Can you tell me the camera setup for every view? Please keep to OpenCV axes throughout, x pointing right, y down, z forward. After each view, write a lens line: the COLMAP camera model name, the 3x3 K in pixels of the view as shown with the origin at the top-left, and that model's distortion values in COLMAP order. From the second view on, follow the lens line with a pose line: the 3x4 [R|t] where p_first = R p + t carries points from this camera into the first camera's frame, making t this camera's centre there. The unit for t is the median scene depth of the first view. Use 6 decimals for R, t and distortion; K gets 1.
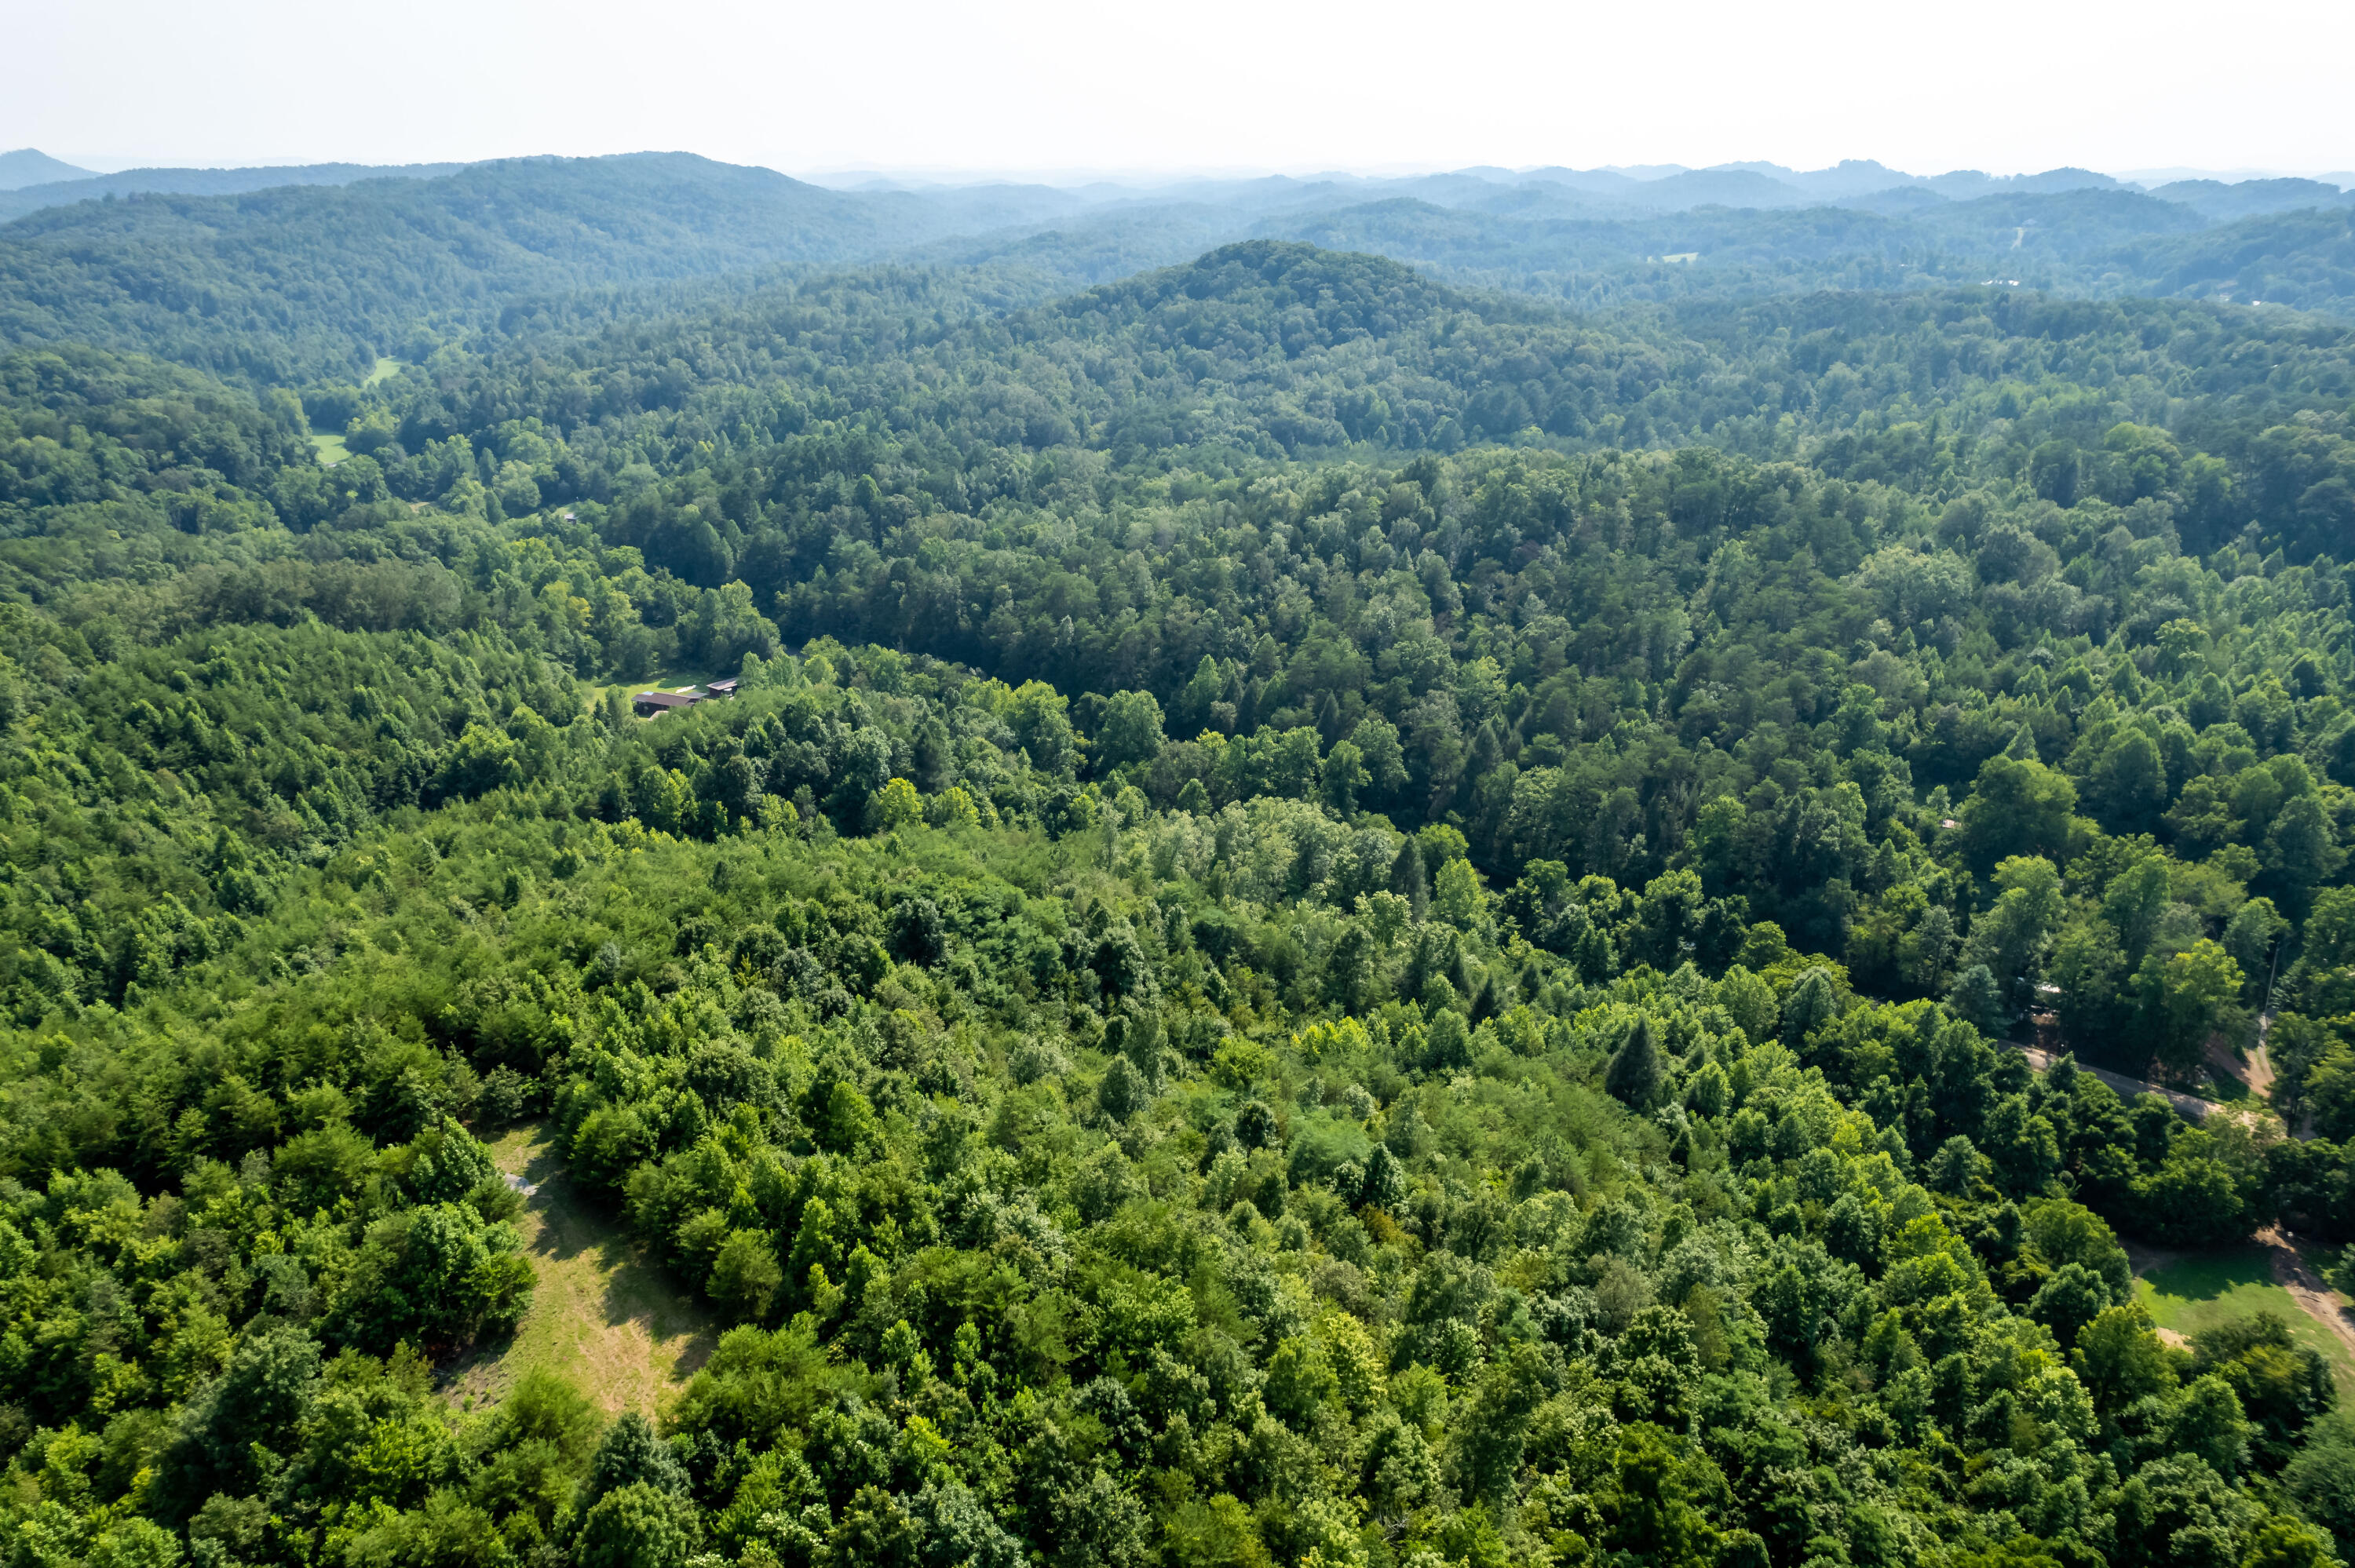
lens RADIAL K [[1504.0, 0, 1174.0], [0, 1504.0, 797.1], [0, 0, 1]] dist [-0.082079, 0.074384]
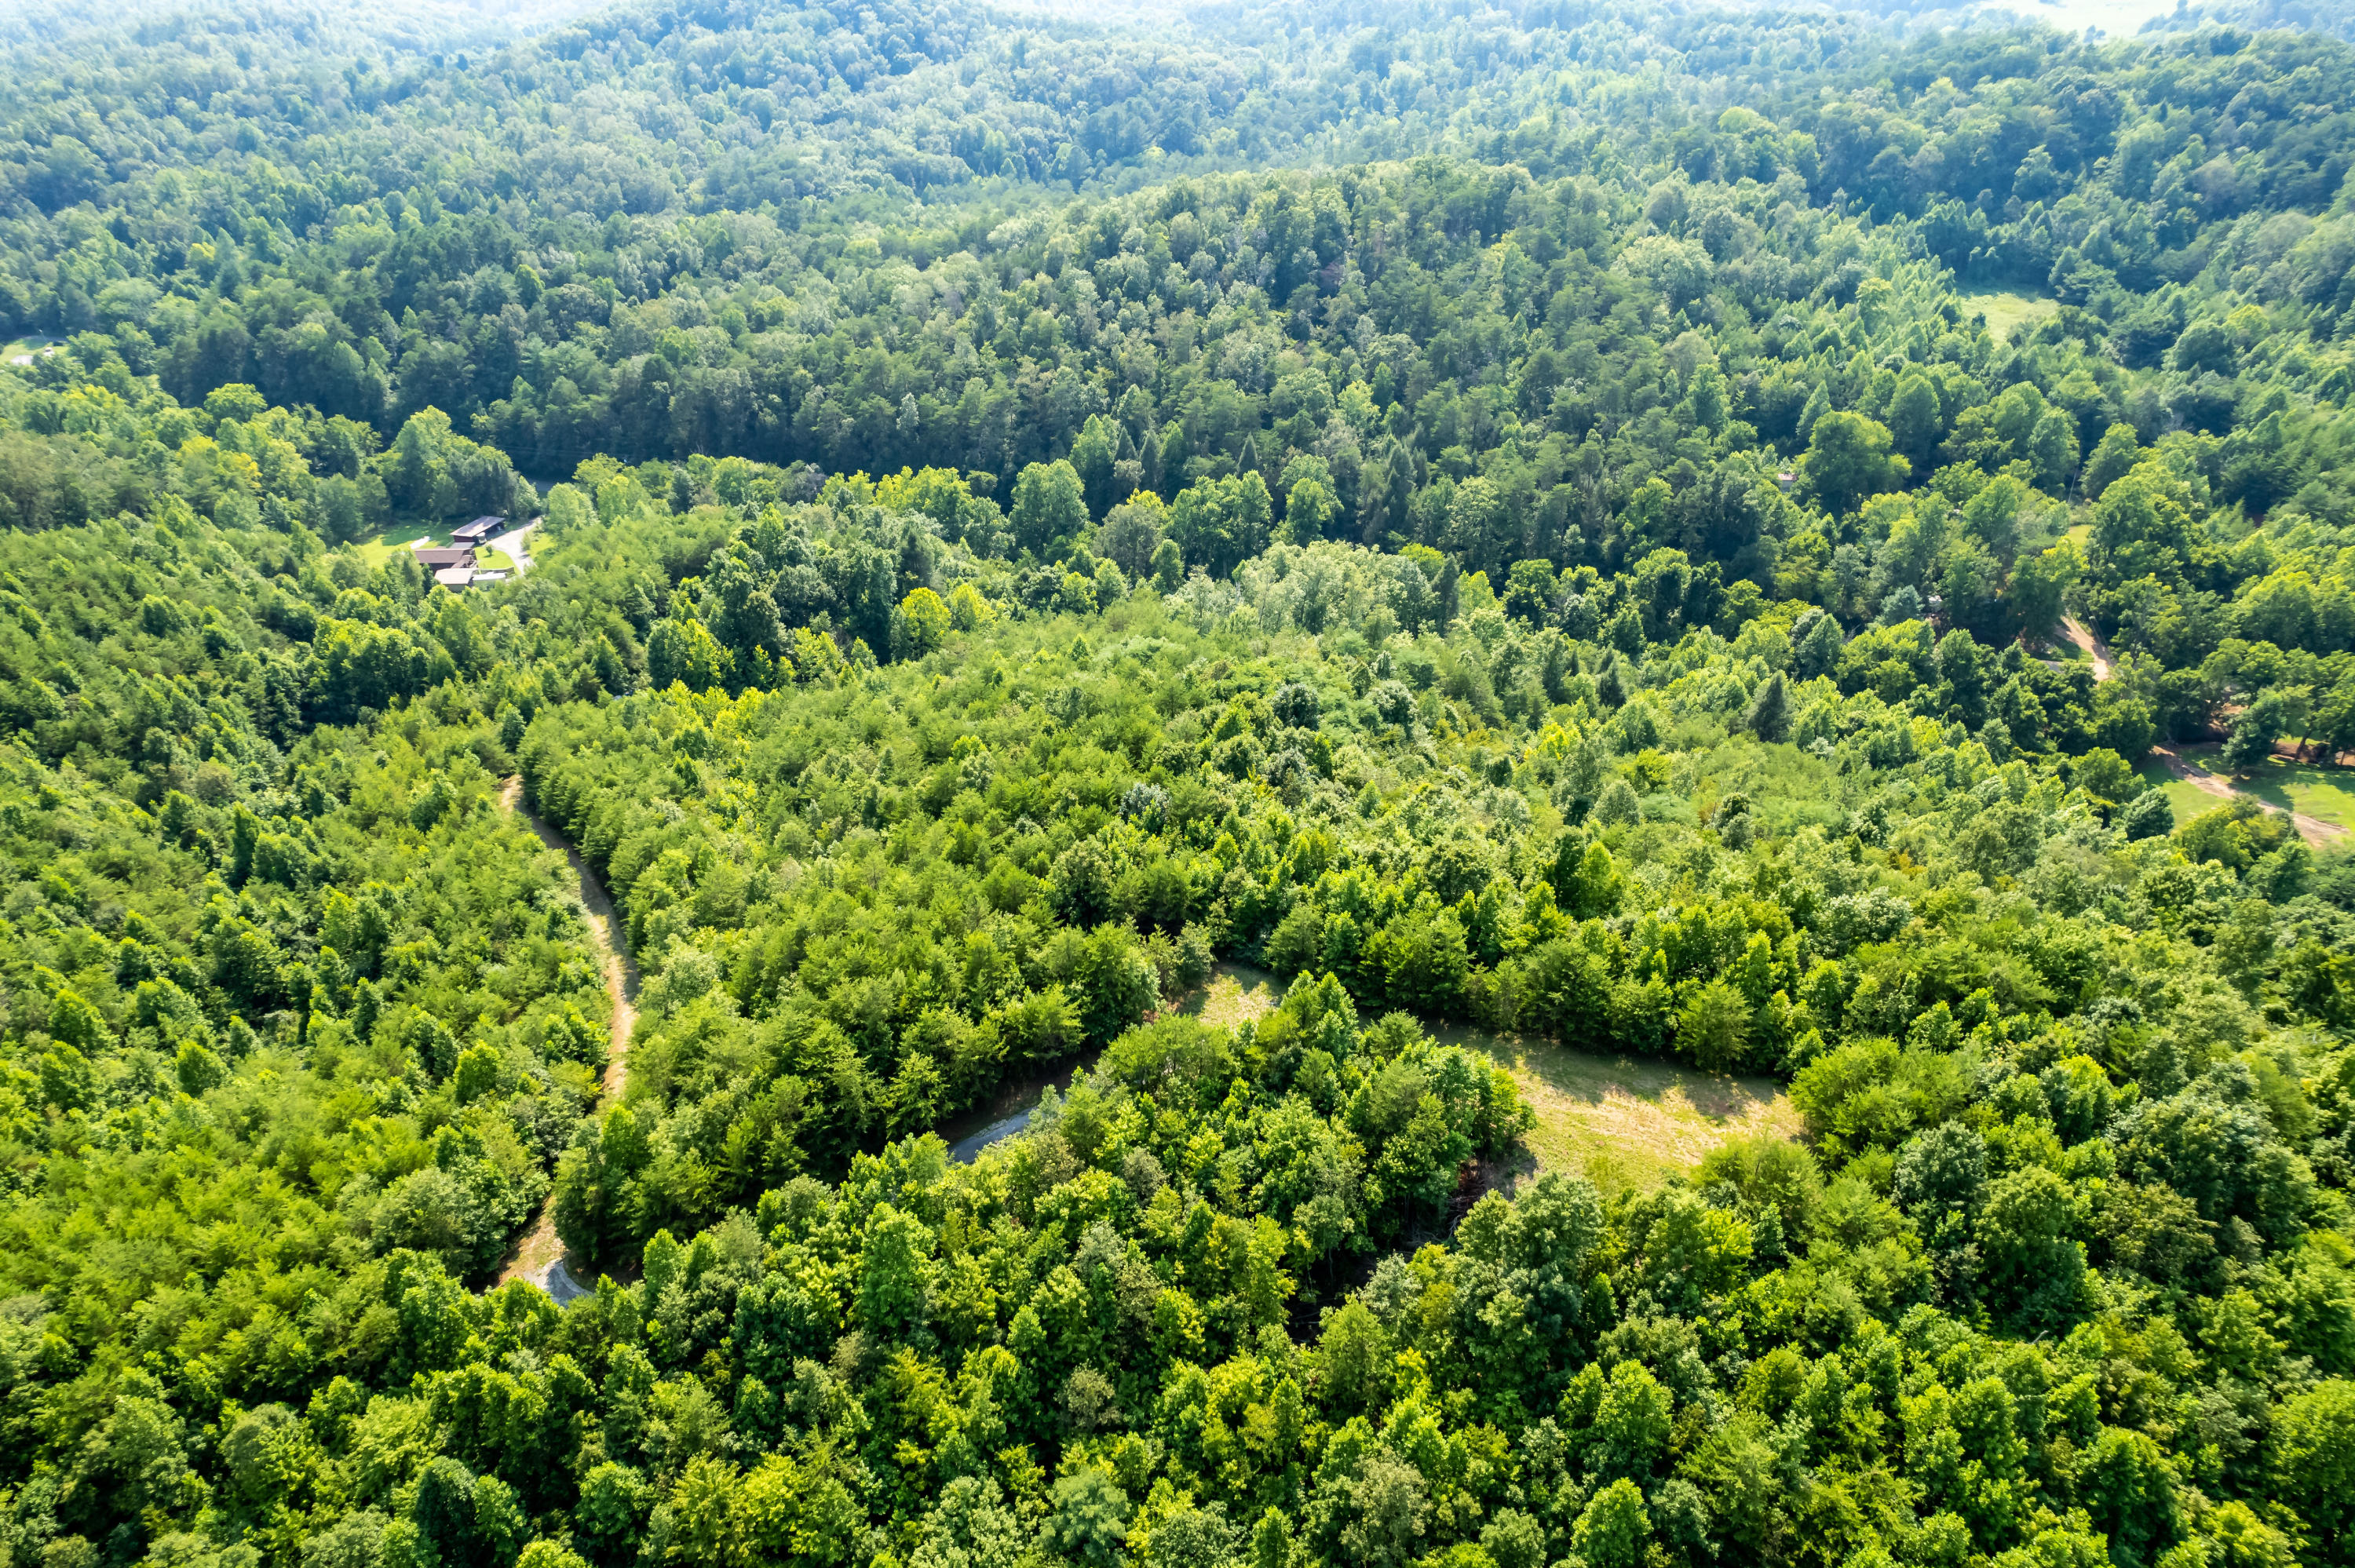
lens RADIAL K [[1504.0, 0, 1176.3], [0, 1504.0, 778.8], [0, 0, 1]] dist [-0.082079, 0.074384]
pose [[0.918349, -0.213029, 0.333546, -0.282493], [0.157888, 0.970008, 0.184813, -0.033447], [-0.362913, -0.117061, 0.924441, 0.043192]]
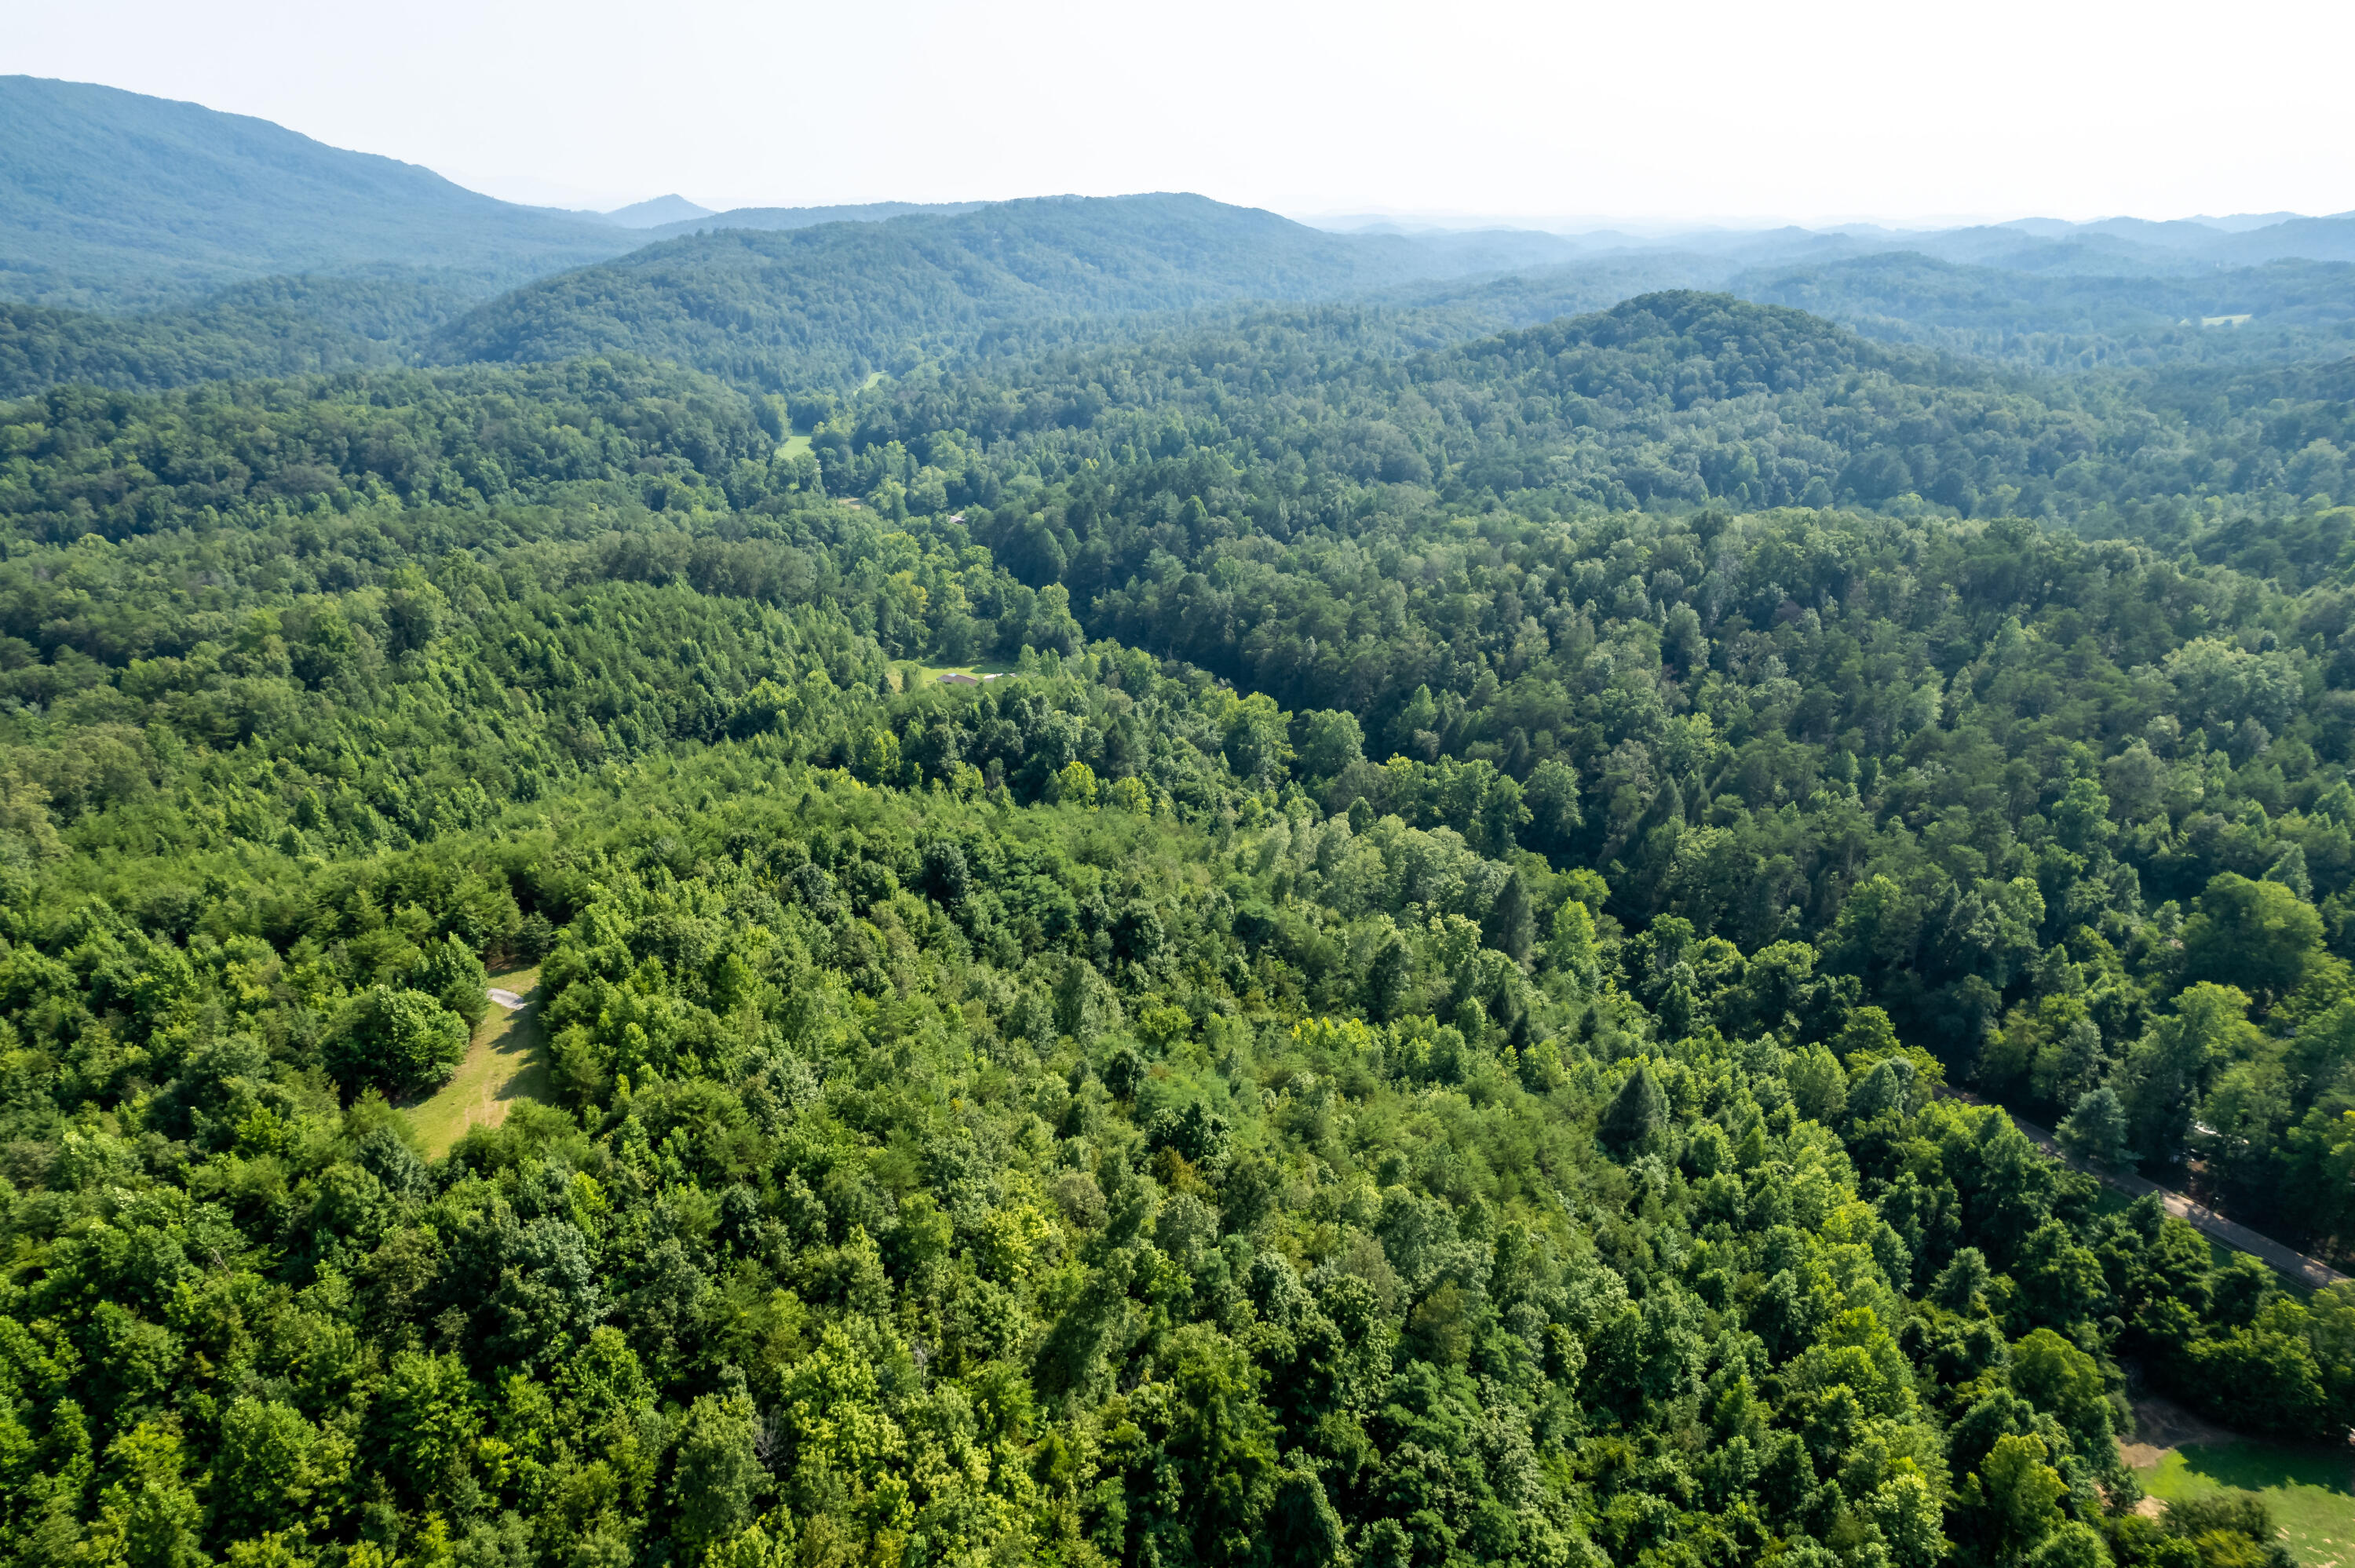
lens RADIAL K [[1504.0, 0, 1169.7], [0, 1504.0, 795.2], [0, 0, 1]] dist [-0.082079, 0.074384]
pose [[0.949447, 0.117156, -0.291248, 0.152630], [-0.125064, 0.992111, -0.008616, 0.009676], [0.287941, 0.044605, 0.956609, -0.021374]]
